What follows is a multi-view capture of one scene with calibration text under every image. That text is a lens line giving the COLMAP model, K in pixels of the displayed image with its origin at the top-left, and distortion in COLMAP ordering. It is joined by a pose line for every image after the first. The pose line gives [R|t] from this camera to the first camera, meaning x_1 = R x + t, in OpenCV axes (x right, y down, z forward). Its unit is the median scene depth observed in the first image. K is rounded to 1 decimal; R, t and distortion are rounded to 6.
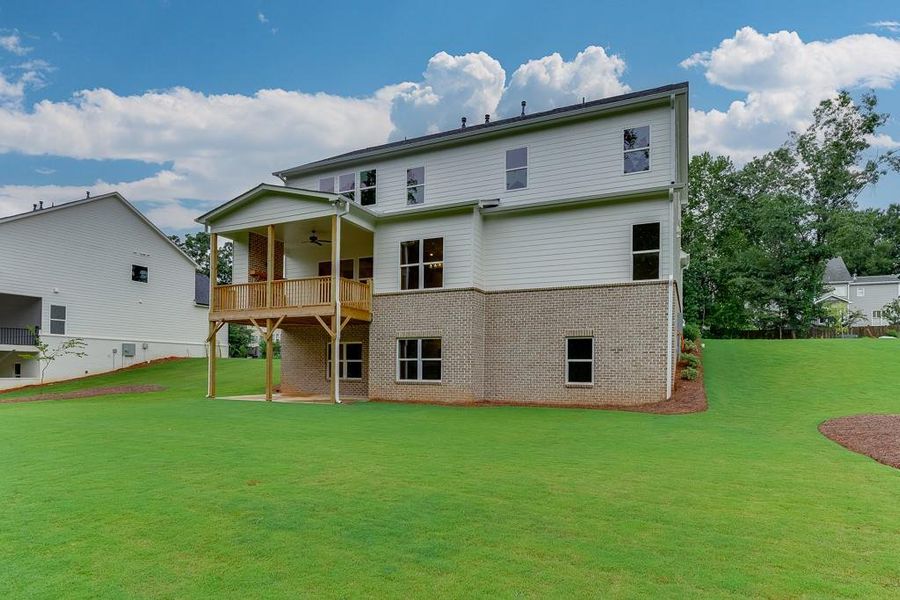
lens RADIAL K [[459.0, 0, 467.9], [0, 459.0, 370.2], [0, 0, 1]] dist [-0.005306, 0.006576]
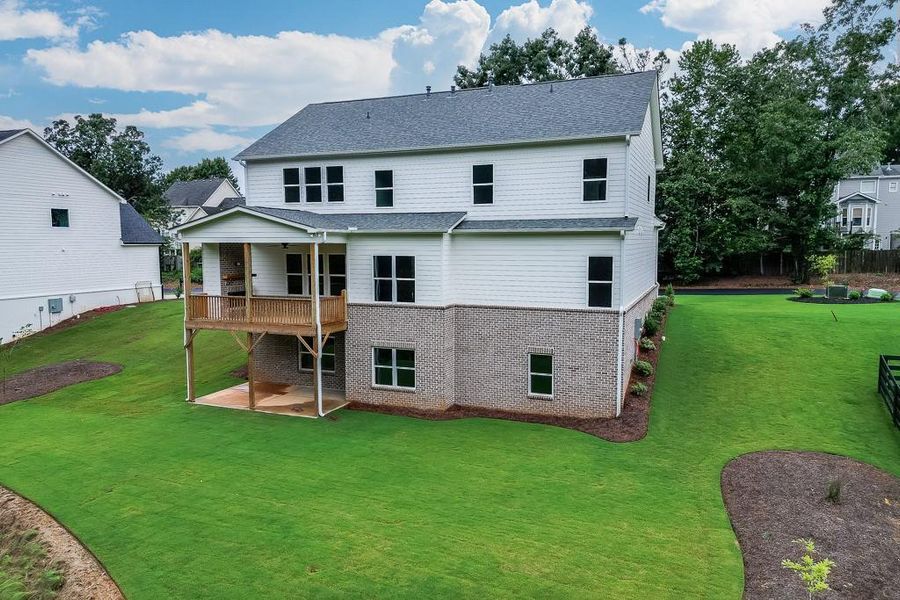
lens RADIAL K [[575.1, 0, 446.9], [0, 575.1, 299.6], [0, 0, 1]] dist [0.050367, -0.022854]
pose [[0.999409, -0.016587, 0.030106, -0.020409], [0.013831, 0.995886, 0.089552, -0.300950], [-0.031468, -0.089082, 0.995527, -0.328502]]
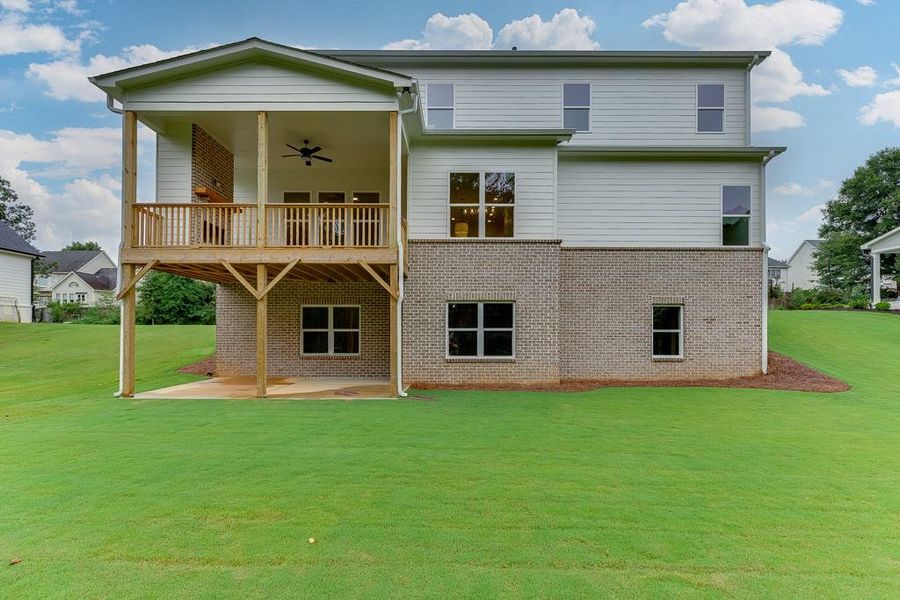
lens RADIAL K [[403.5, 0, 454.2], [0, 403.5, 334.7], [0, 0, 1]] dist [0.008387, -0.001848]
pose [[0.921491, -0.007281, 0.388331, -0.408122], [0.005452, 0.999968, 0.005813, -0.019195], [-0.388361, -0.003239, 0.921501, 0.398365]]
